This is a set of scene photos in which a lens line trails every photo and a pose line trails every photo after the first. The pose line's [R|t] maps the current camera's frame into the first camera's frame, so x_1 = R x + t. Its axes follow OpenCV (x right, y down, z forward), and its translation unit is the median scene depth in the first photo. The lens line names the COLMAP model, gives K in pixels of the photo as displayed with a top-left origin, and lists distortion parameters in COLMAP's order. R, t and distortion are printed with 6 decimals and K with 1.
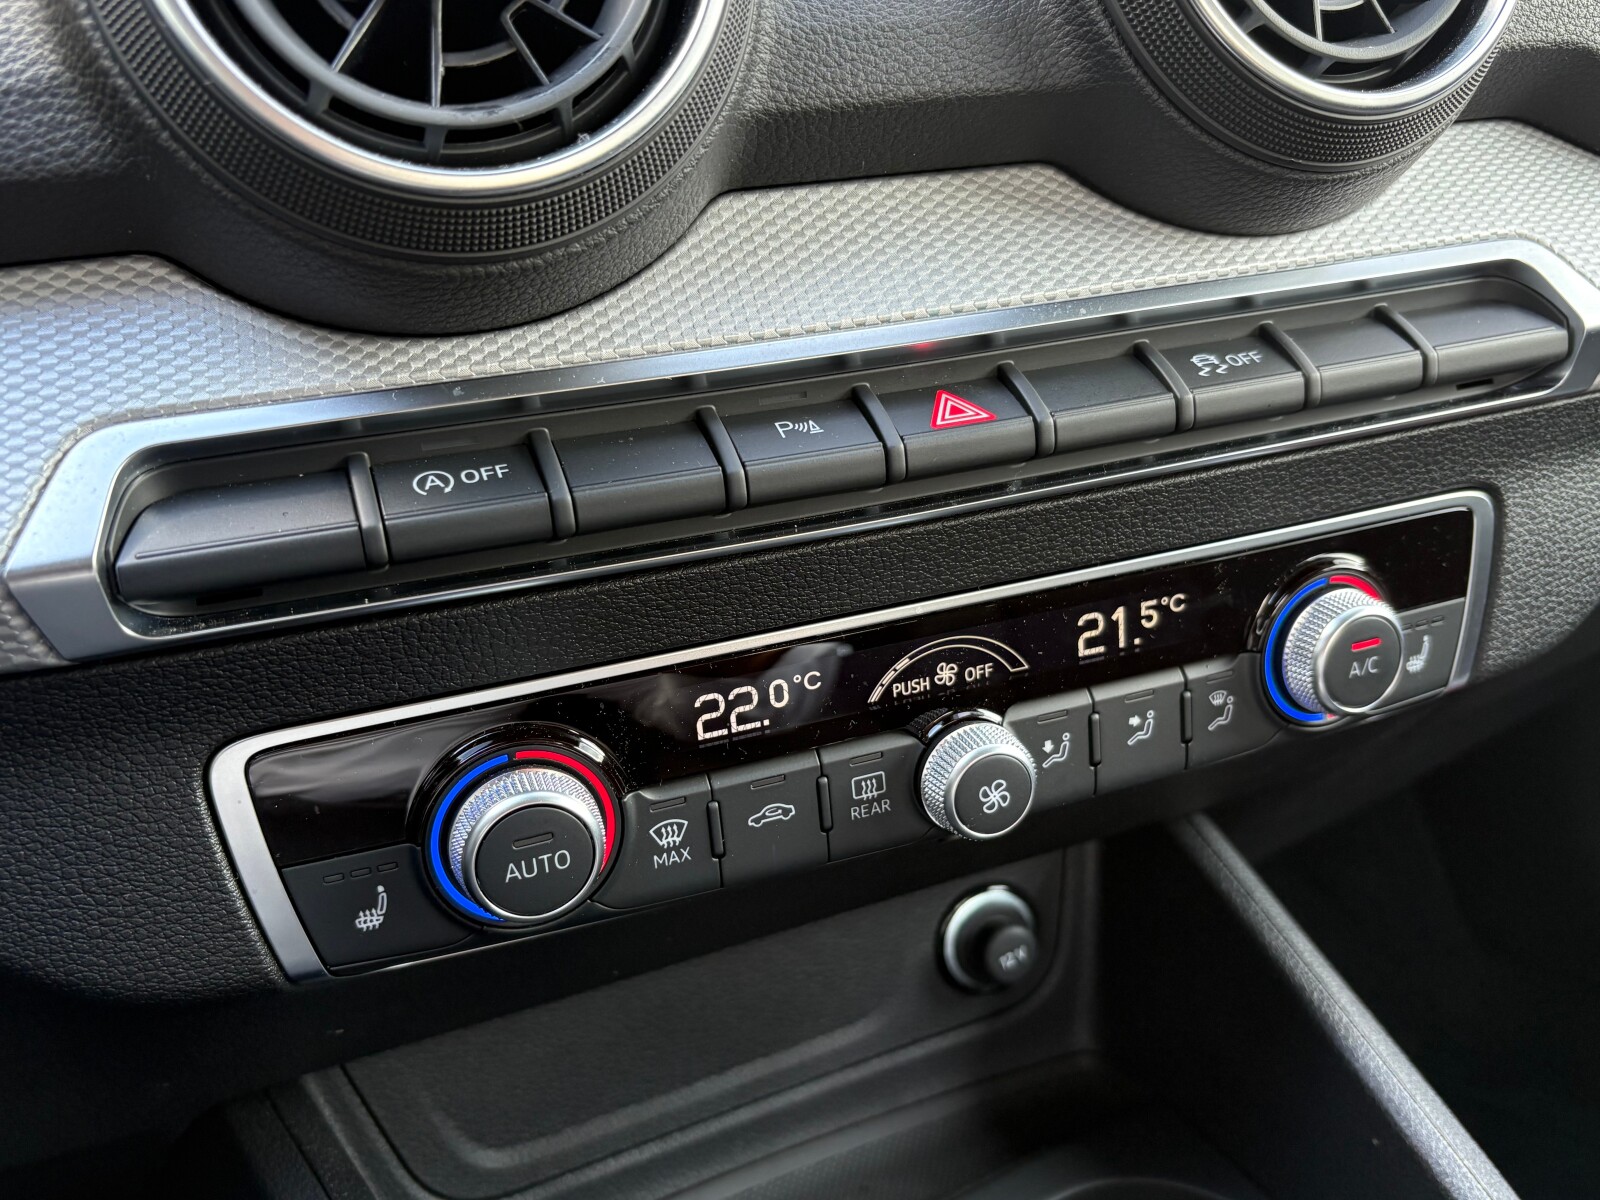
lens RADIAL K [[1412.4, 0, 803.2], [0, 1412.4, 626.7], [0, 0, 1]] dist [0.006997, -0.041308]
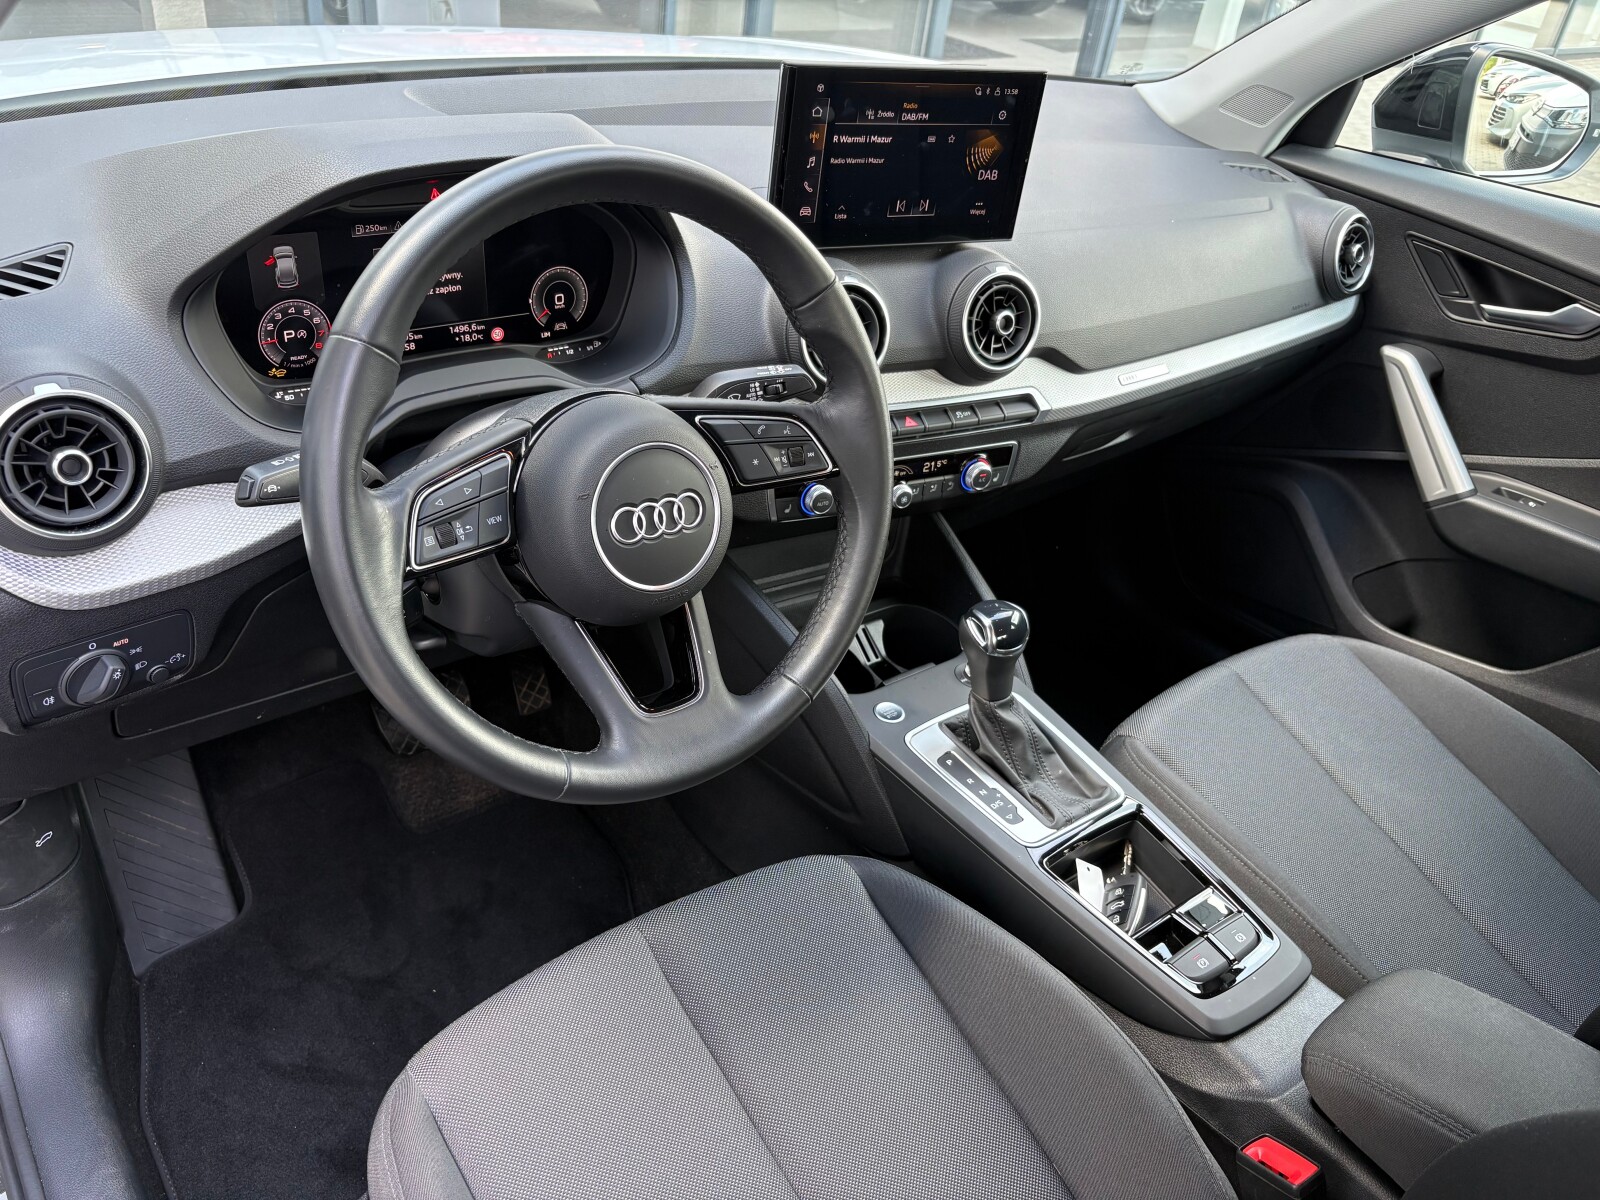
lens RADIAL K [[1239.1, 0, 797.6], [0, 1239.1, 602.6], [0, 0, 1]] dist [0.037700, -0.037036]
pose [[0.979529, 0.091286, 0.179417, -0.910428], [-0.125309, 0.974037, 0.188546, -0.277417], [-0.157547, -0.207169, 0.965536, -2.987518]]
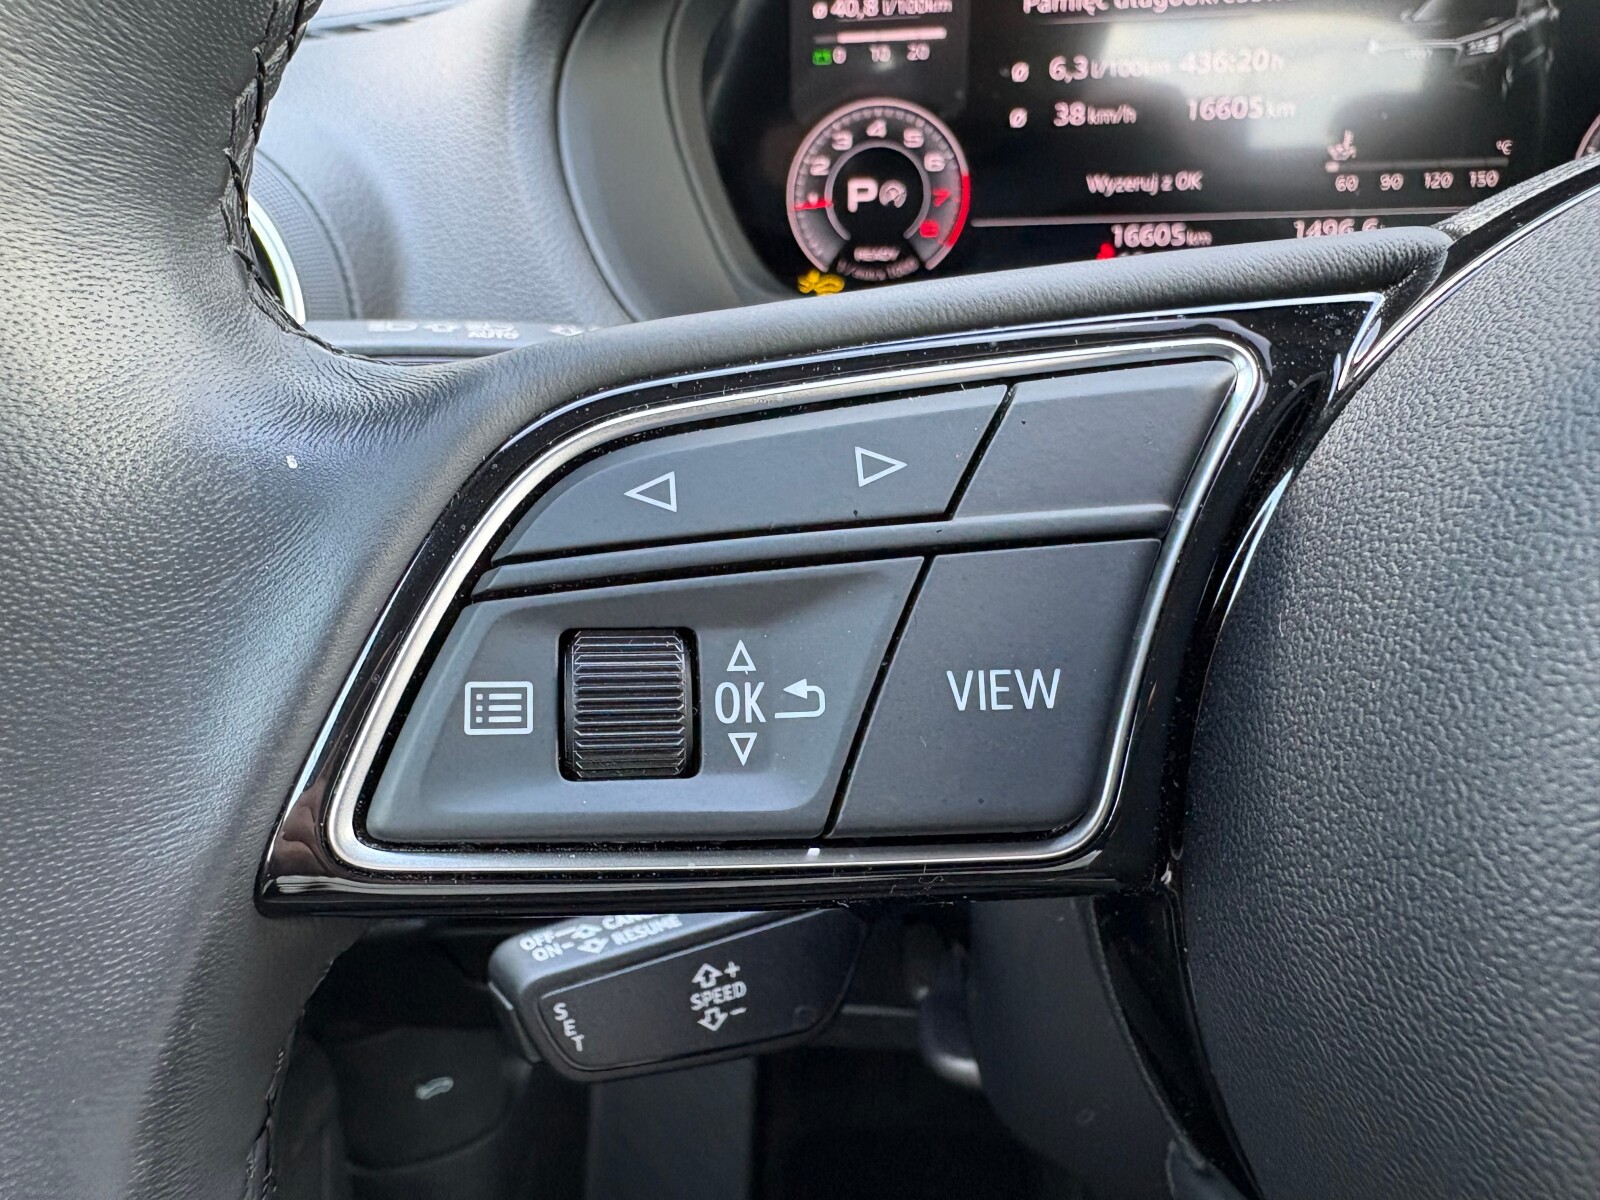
lens RADIAL K [[1261.6, 0, 696.5], [0, 1261.6, 593.4], [0, 0, 1]] dist [-0.001816, 0.002780]
pose [[0.769007, 0.283930, -0.572723, -0.937078], [-0.239369, 0.958661, 0.153855, 0.051709], [0.592731, 0.018777, 0.805182, -0.755285]]
